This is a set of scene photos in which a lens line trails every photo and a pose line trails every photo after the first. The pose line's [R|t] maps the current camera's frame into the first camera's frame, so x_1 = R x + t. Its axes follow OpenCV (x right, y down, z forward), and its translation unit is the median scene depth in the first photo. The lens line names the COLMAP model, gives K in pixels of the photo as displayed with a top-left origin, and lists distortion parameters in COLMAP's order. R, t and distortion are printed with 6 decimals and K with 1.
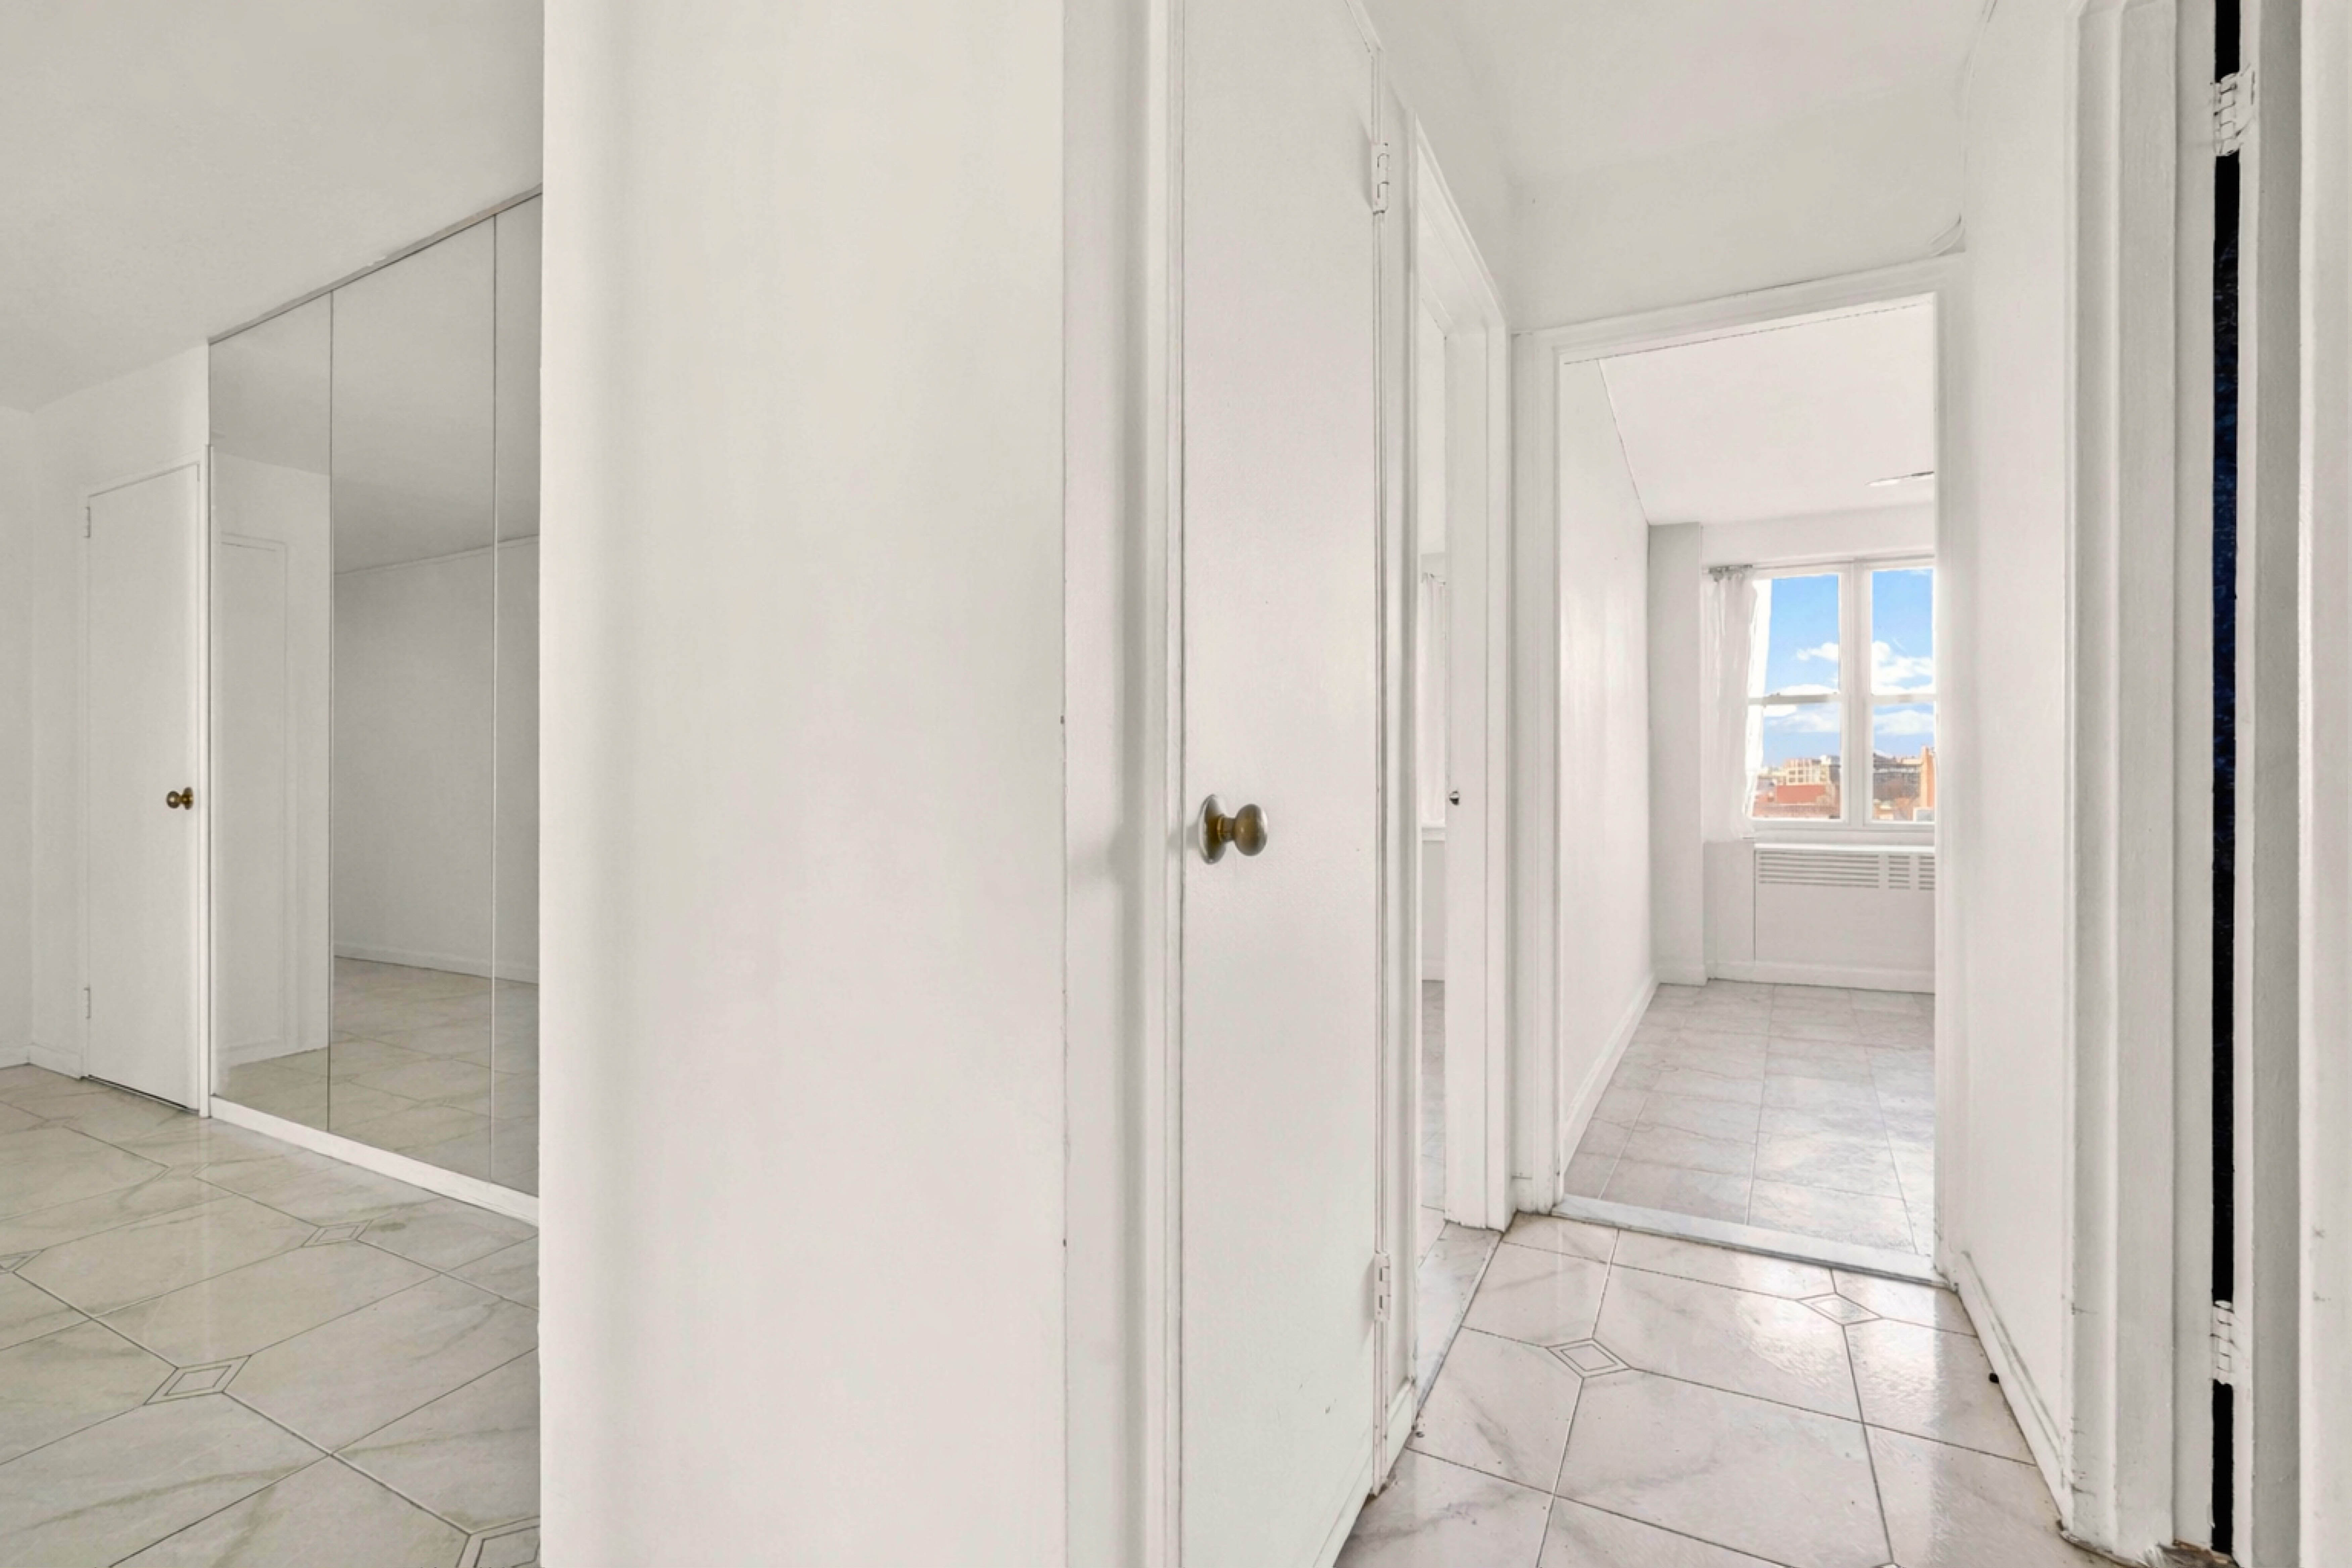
lens RADIAL K [[1053.2, 0, 1176.0], [0, 1053.2, 784.0], [0, 0, 1]] dist [-0.051832, 0.012938]
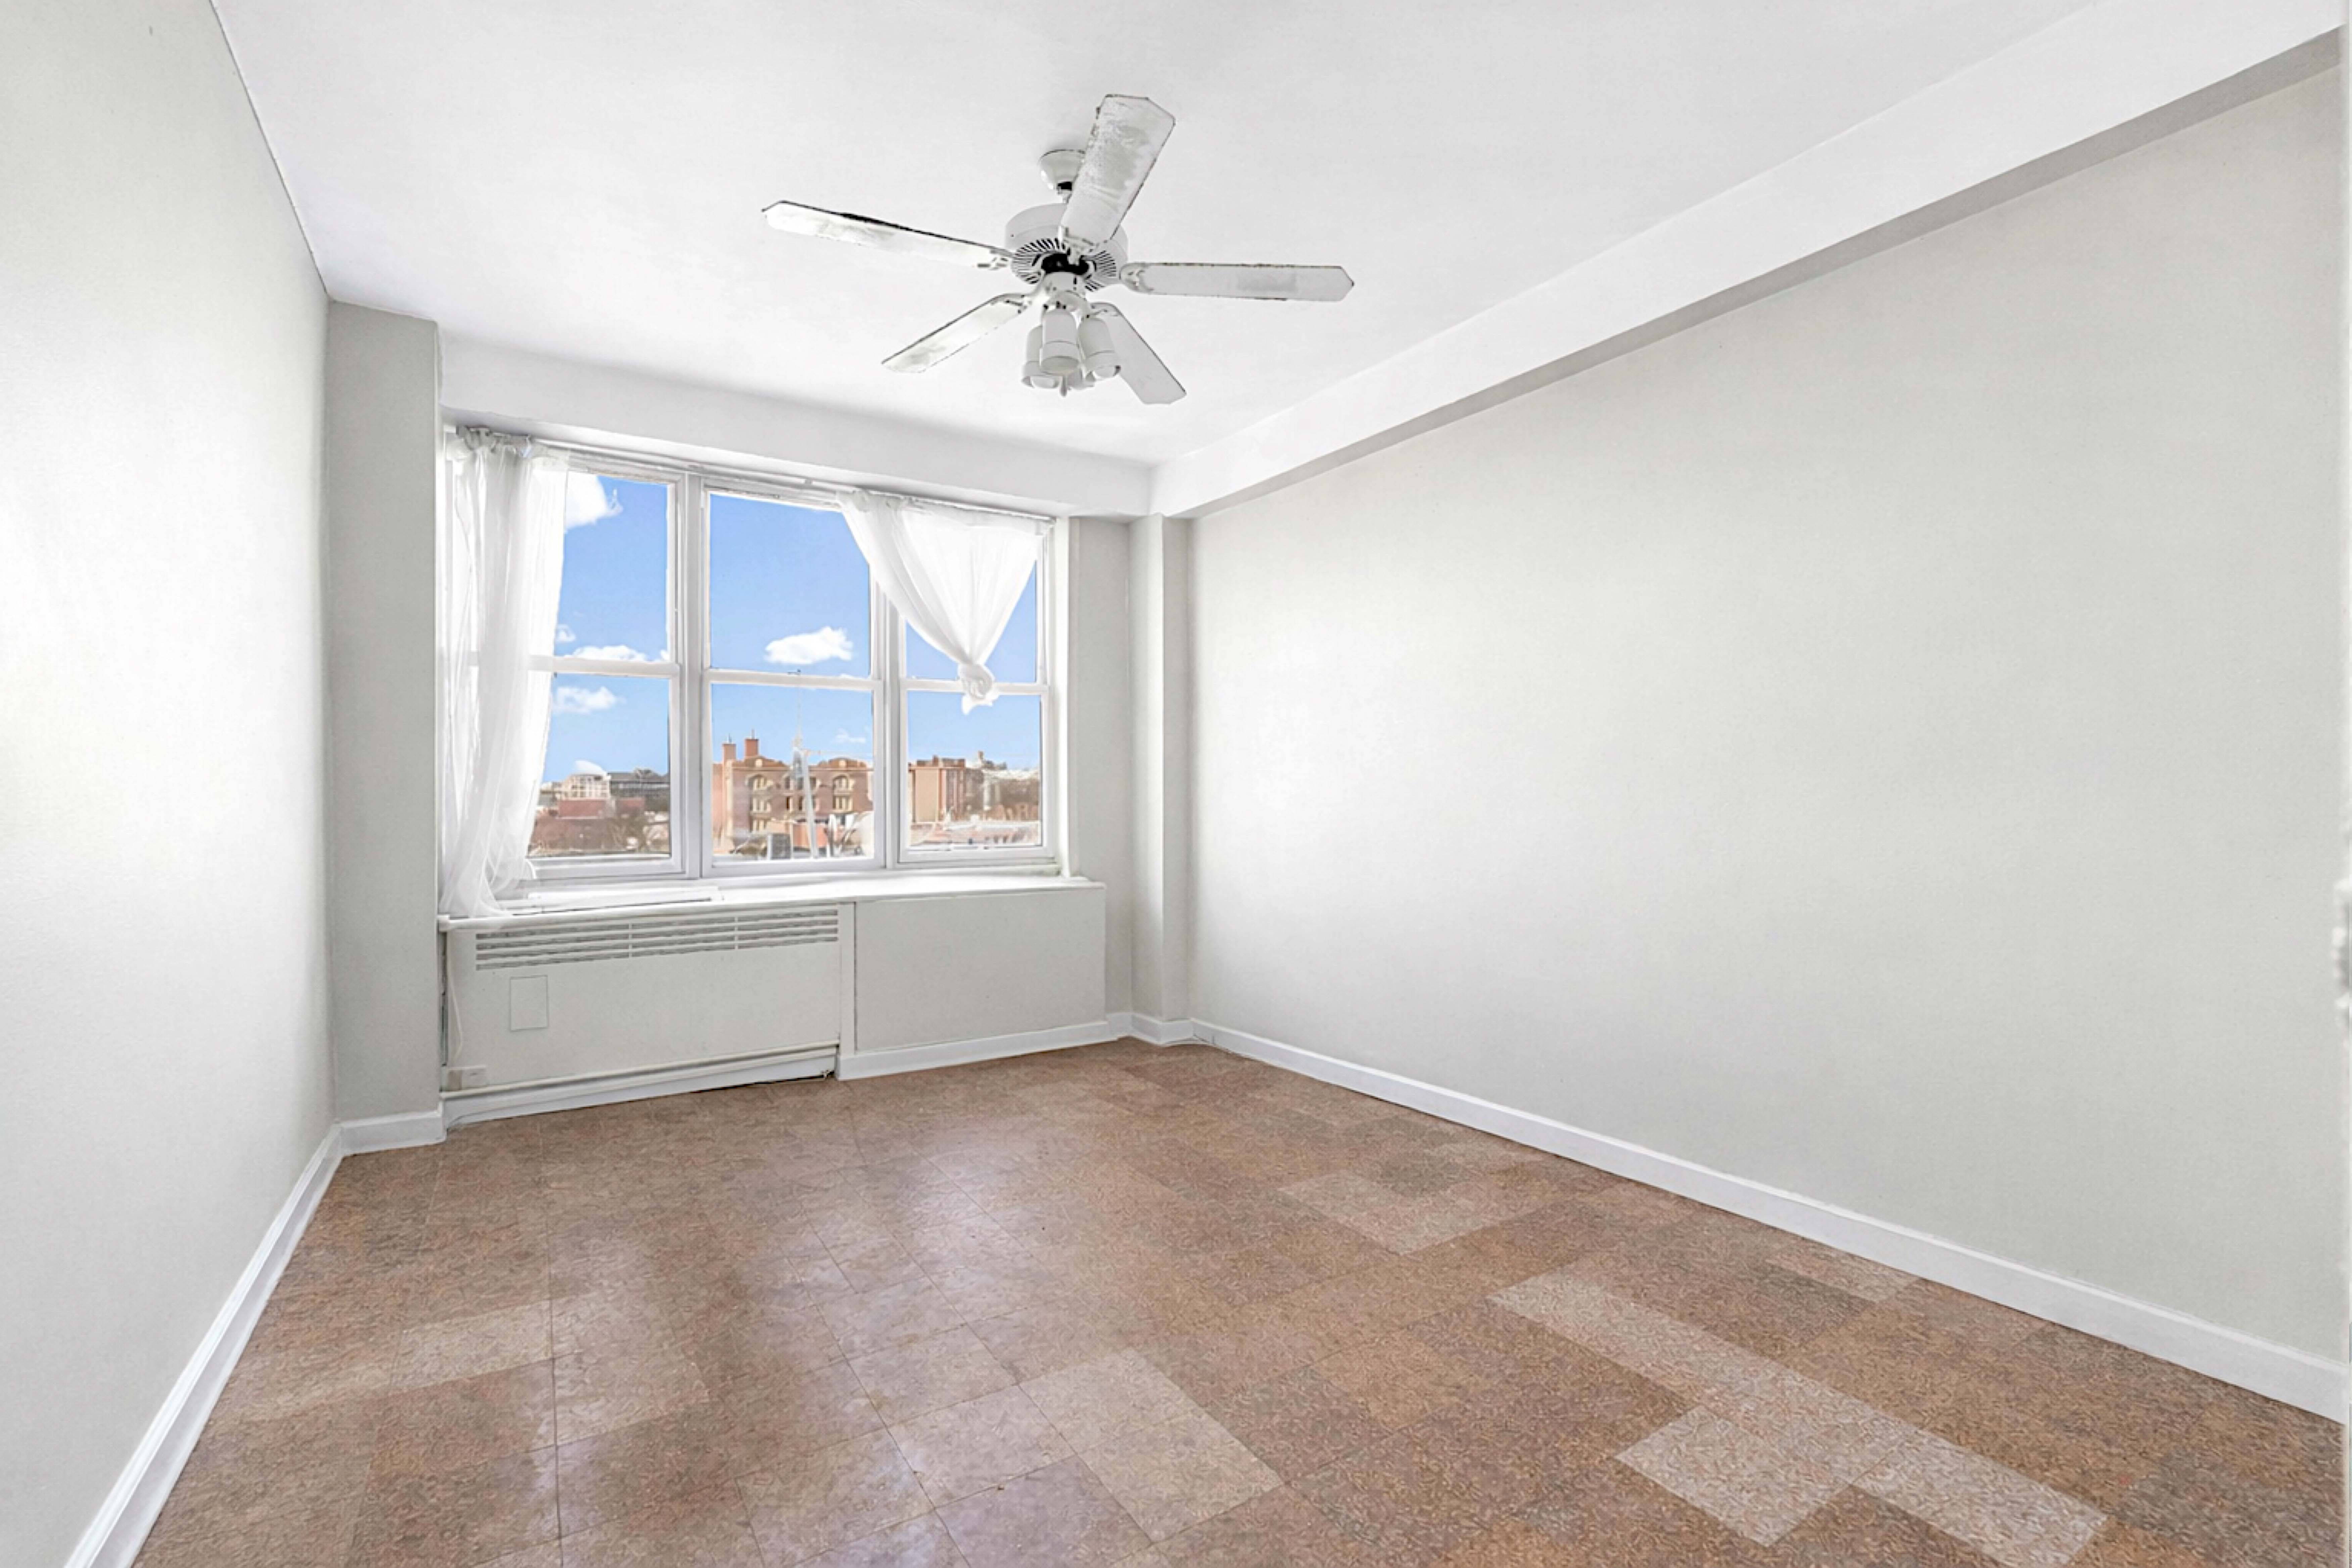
lens RADIAL K [[1053.2, 0, 1176.0], [0, 1053.2, 784.0], [0, 0, 1]] dist [-0.051832, 0.012938]
pose [[0.486910, 0.013845, 0.873342, 0.222929], [-0.001372, 0.999885, -0.015086, -0.004022], [-0.873451, 0.006147, 0.486873, 0.392383]]
